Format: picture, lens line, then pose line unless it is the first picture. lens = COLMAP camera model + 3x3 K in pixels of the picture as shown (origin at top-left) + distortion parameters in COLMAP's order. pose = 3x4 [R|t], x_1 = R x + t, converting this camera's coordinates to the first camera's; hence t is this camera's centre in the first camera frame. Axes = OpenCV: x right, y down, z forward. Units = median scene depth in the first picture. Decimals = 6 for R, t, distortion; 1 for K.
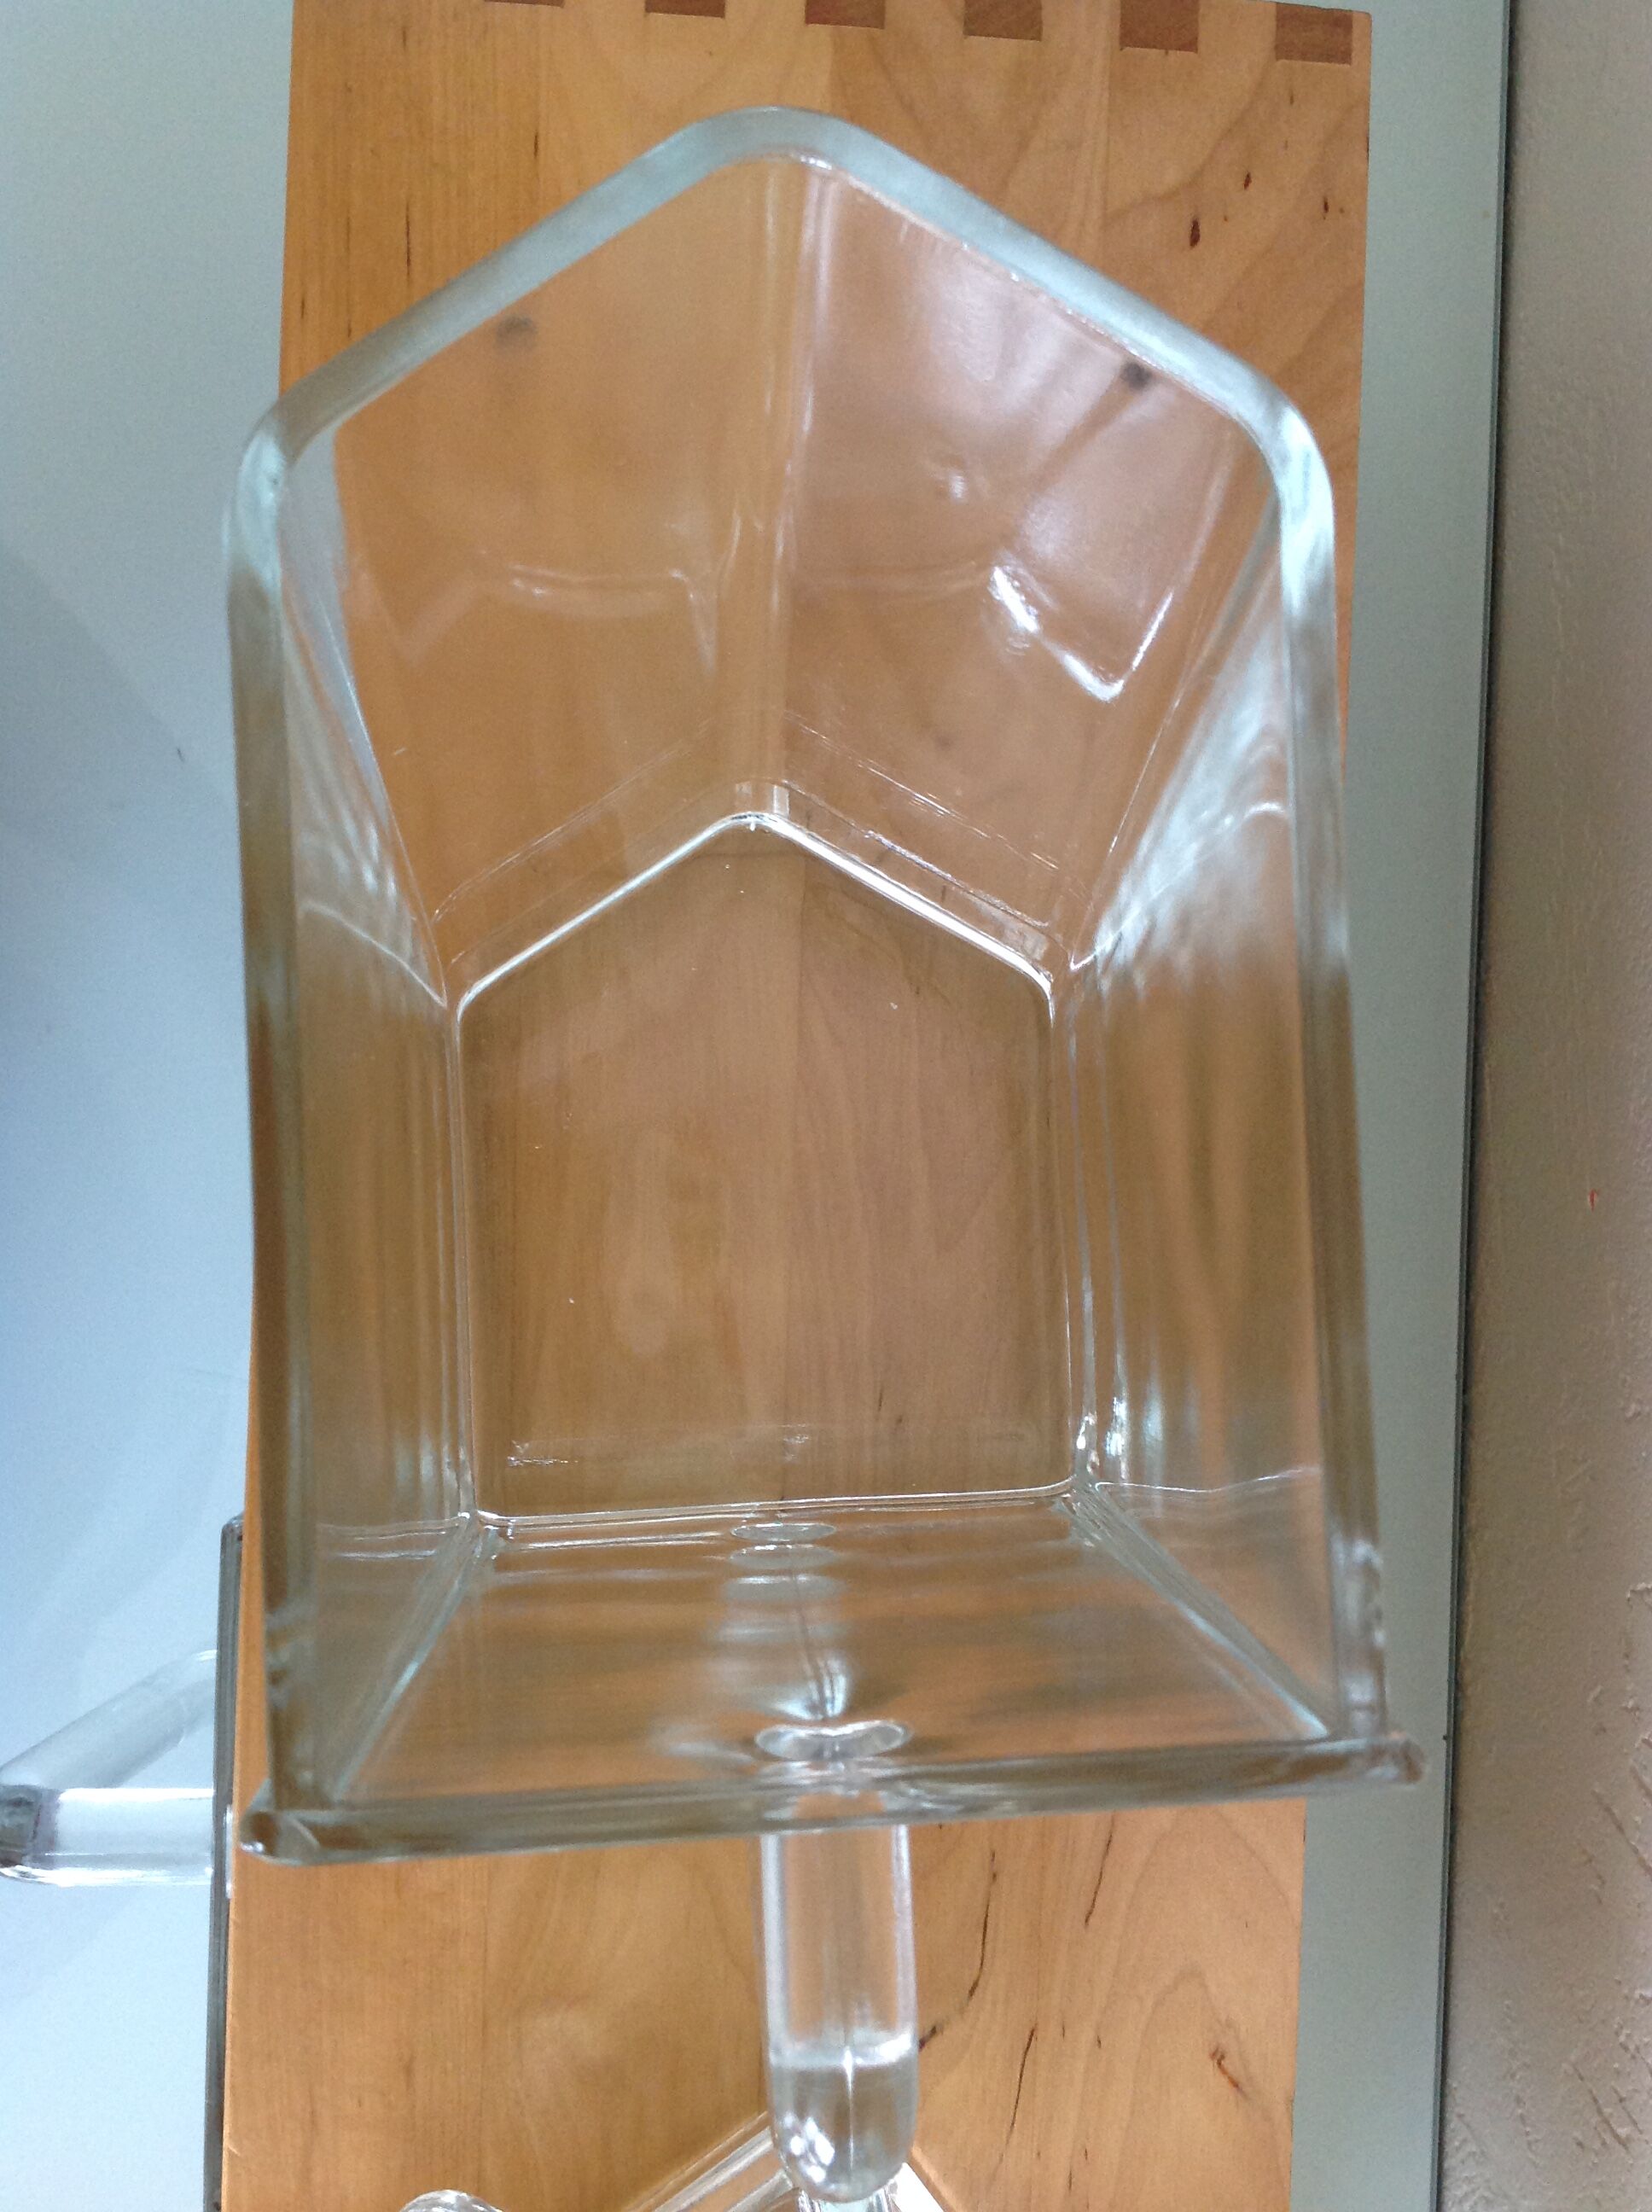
lens RADIAL K [[2109.0, 0, 826.0], [0, 2109.0, 1106.0], [0, 0, 1]] dist [0.099930, -0.235379]
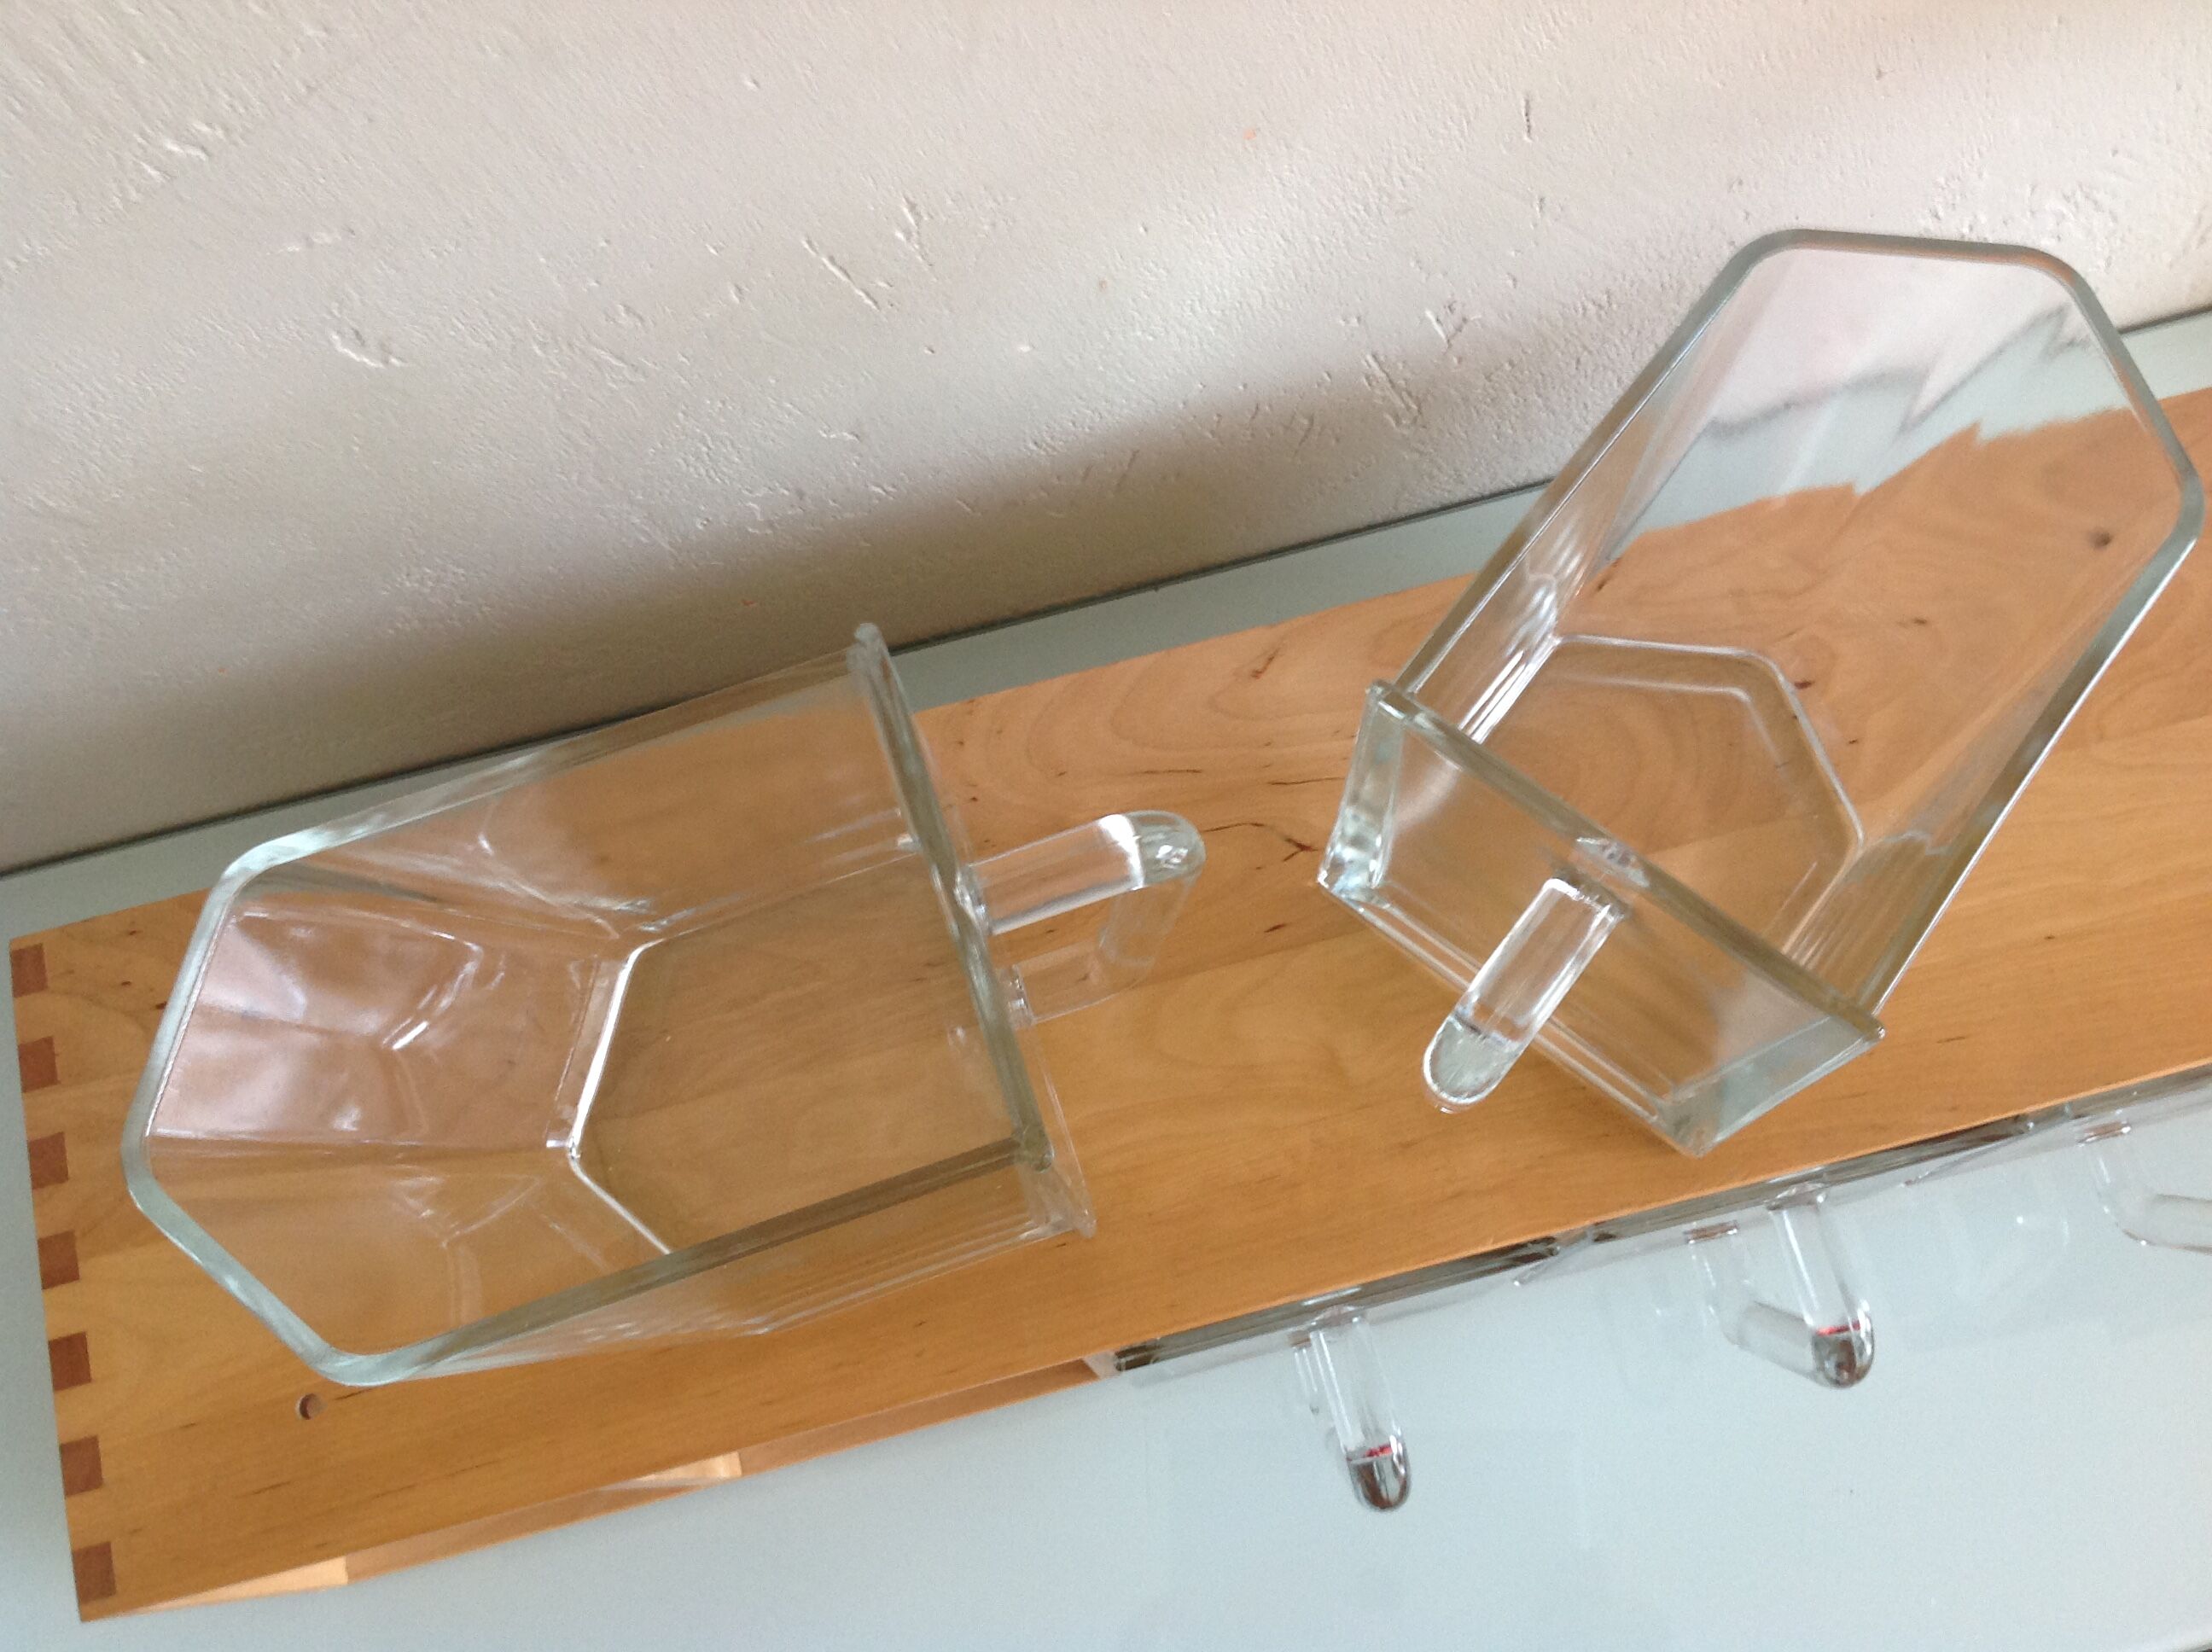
lens RADIAL K [[2109.0, 0, 1104.1], [0, 2109.0, 833.9], [0, 0, 1]] dist [0.099930, -0.235379]
pose [[-0.284110, -0.934864, 0.212863, -0.246953], [0.958470, -0.282675, 0.037809, 0.241815], [0.024825, 0.214765, 0.976350, -0.570008]]
